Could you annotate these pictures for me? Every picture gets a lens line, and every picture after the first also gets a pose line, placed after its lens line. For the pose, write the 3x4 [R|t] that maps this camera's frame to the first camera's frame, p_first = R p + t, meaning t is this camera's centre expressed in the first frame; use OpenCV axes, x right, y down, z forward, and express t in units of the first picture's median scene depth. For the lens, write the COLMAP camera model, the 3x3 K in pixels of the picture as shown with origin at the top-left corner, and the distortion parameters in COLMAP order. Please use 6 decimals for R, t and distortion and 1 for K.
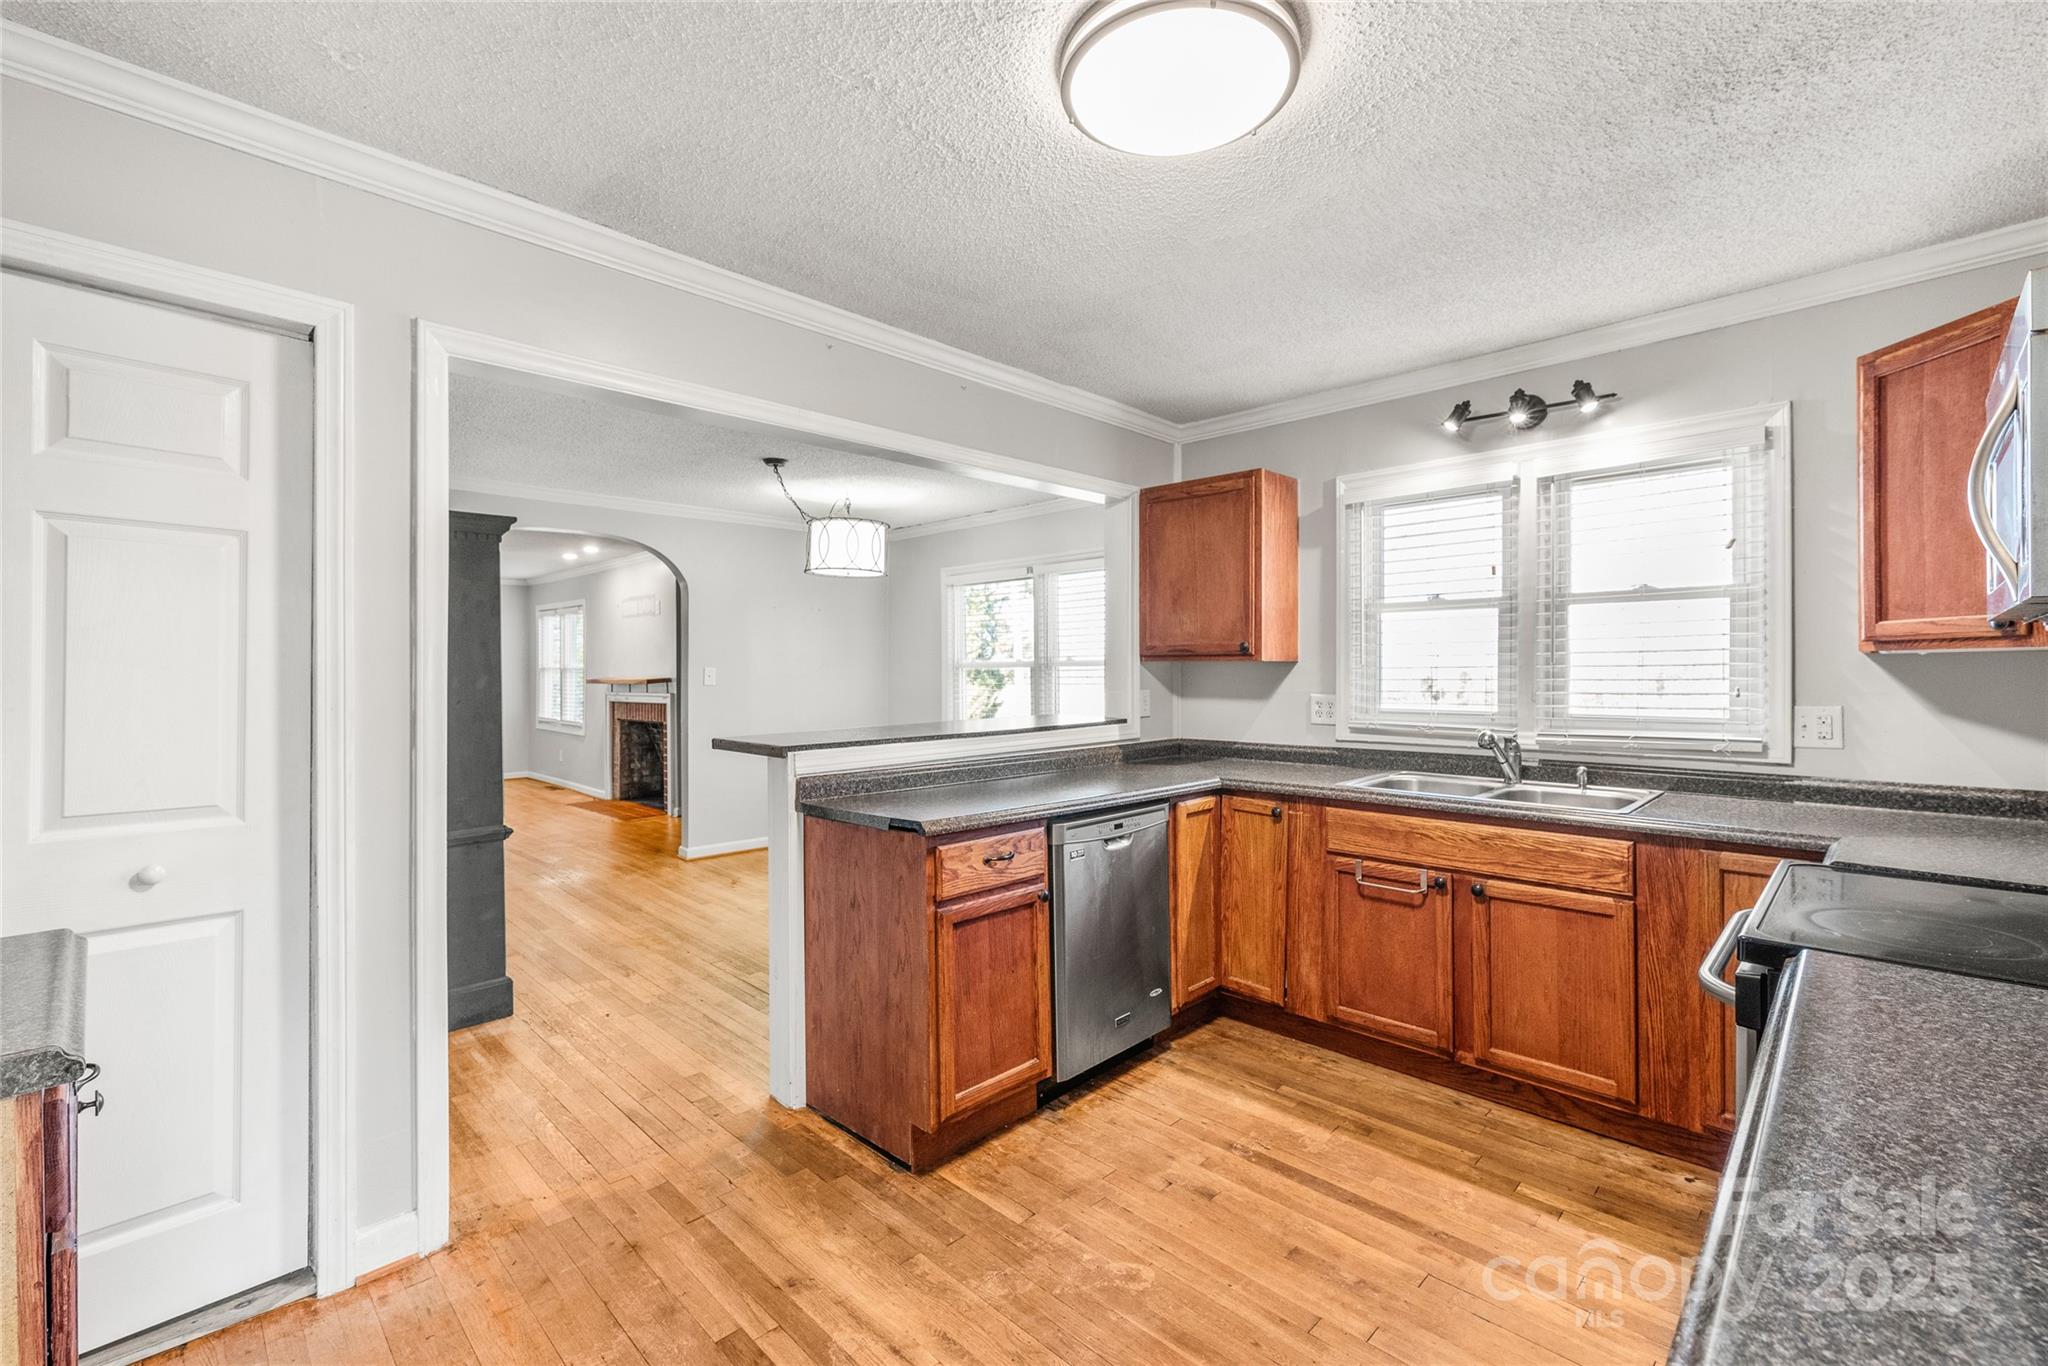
lens RADIAL K [[884.1, 0, 1022.4], [0, 884.1, 670.1], [0, 0, 1]] dist [-0.000629, -0.000434]
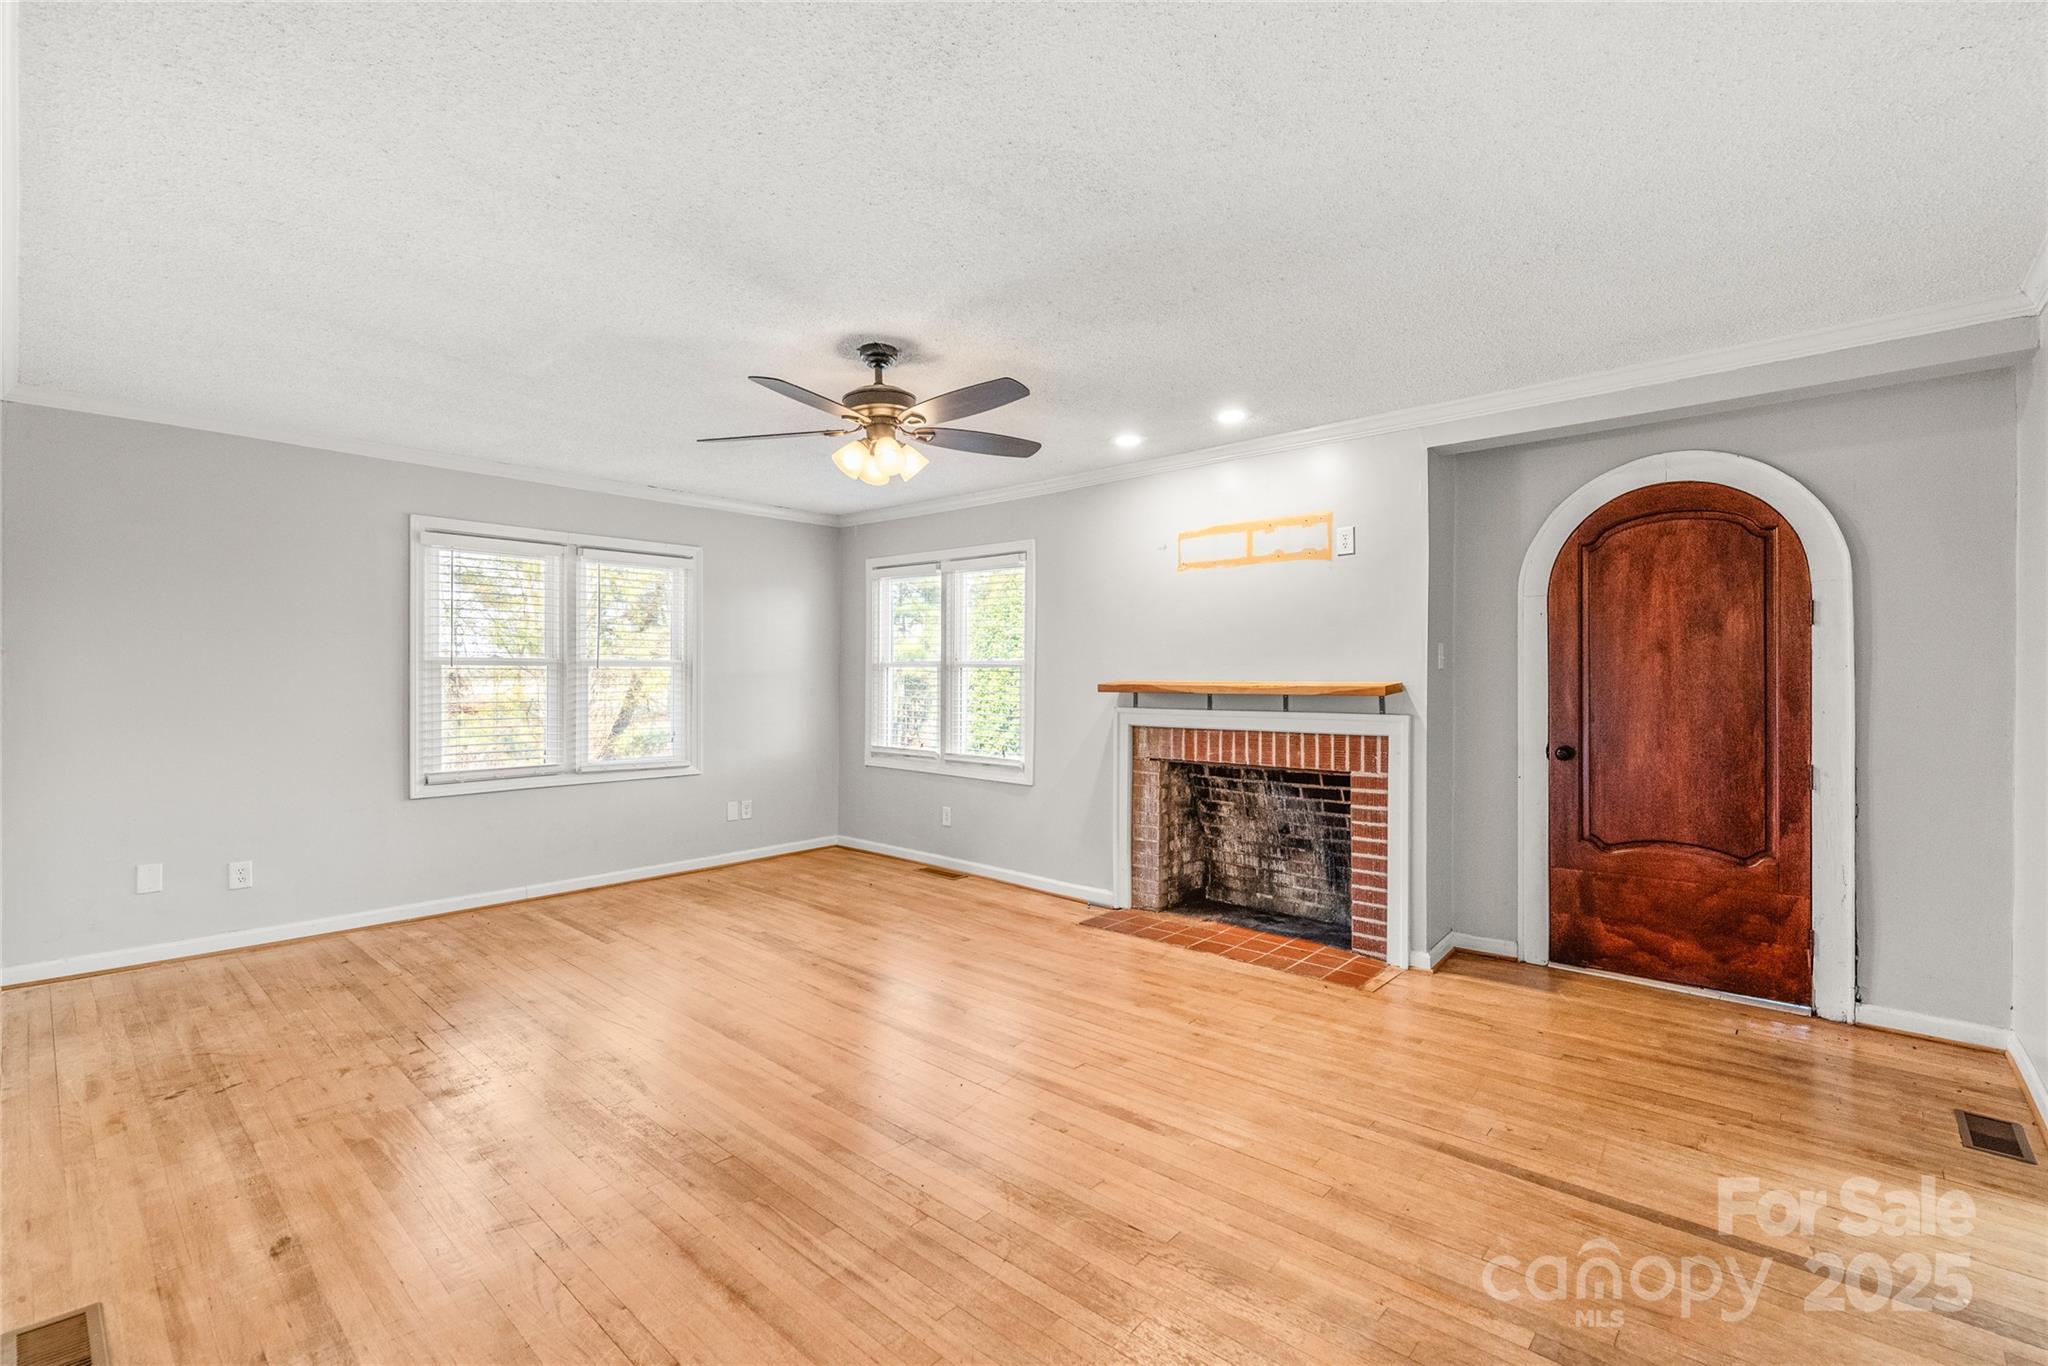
lens RADIAL K [[890.7, 0, 1028.4], [0, 890.7, 680.9], [0, 0, 1]] dist [-0.000181, -0.000373]
pose [[0.998637, 0.008535, 0.051489, -0.562492], [-0.008712, 0.999957, 0.003230, 0.007222], [-0.051460, -0.003674, 0.998668, 0.468264]]
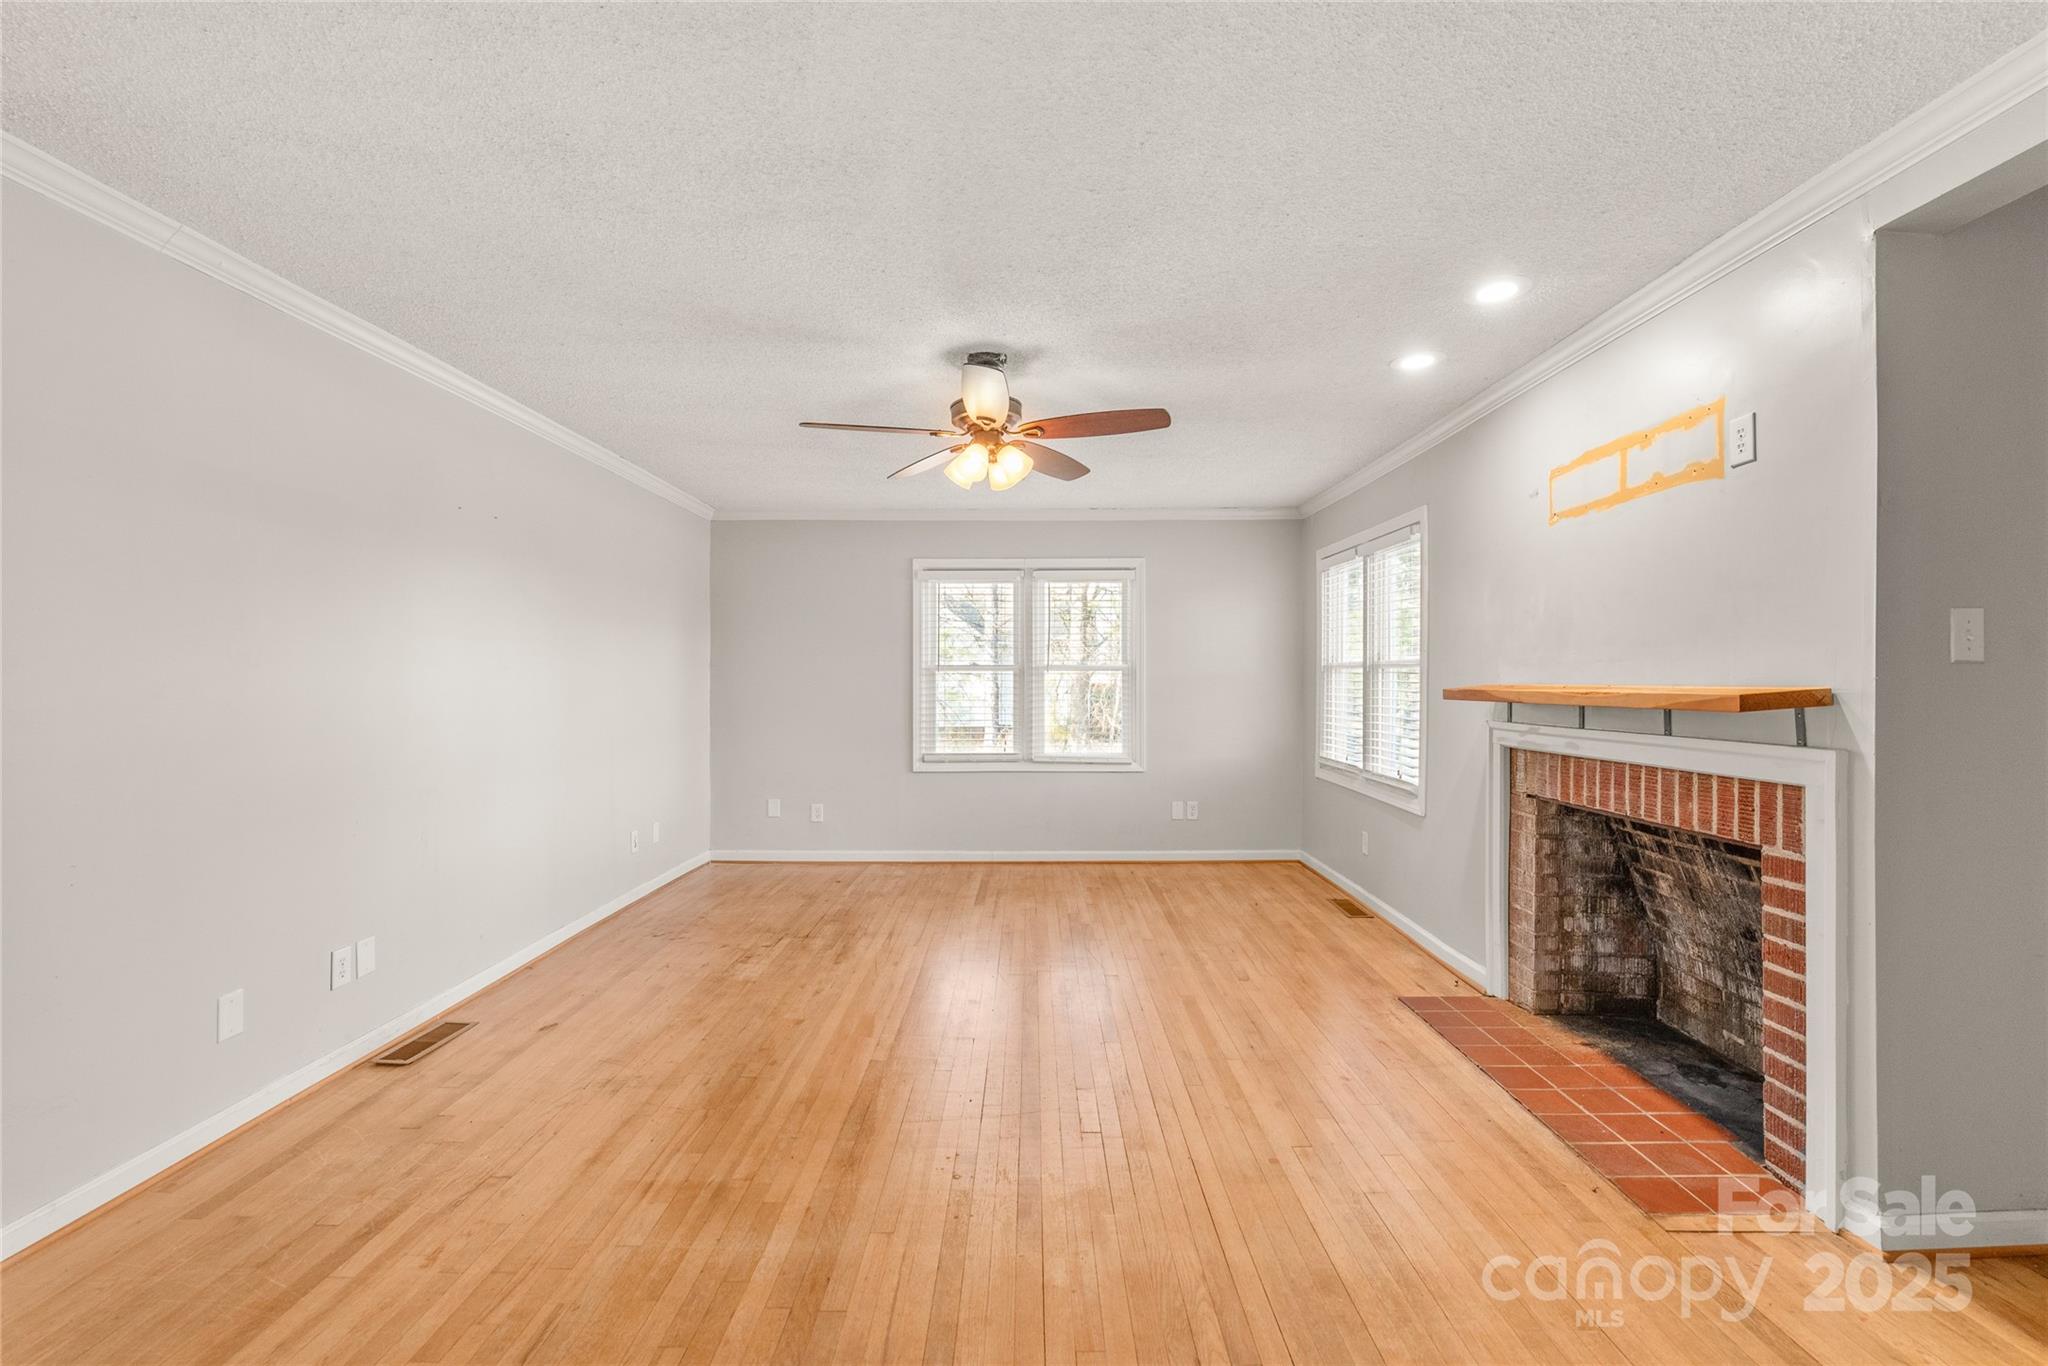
lens RADIAL K [[890.7, 0, 1028.4], [0, 890.7, 680.9], [0, 0, 1]] dist [-0.000181, -0.000373]
pose [[0.700048, 0.007333, -0.714058, -0.337393], [-0.004441, 0.999973, 0.005915, 0.005395], [0.714082, -0.000970, 0.700062, 0.583910]]
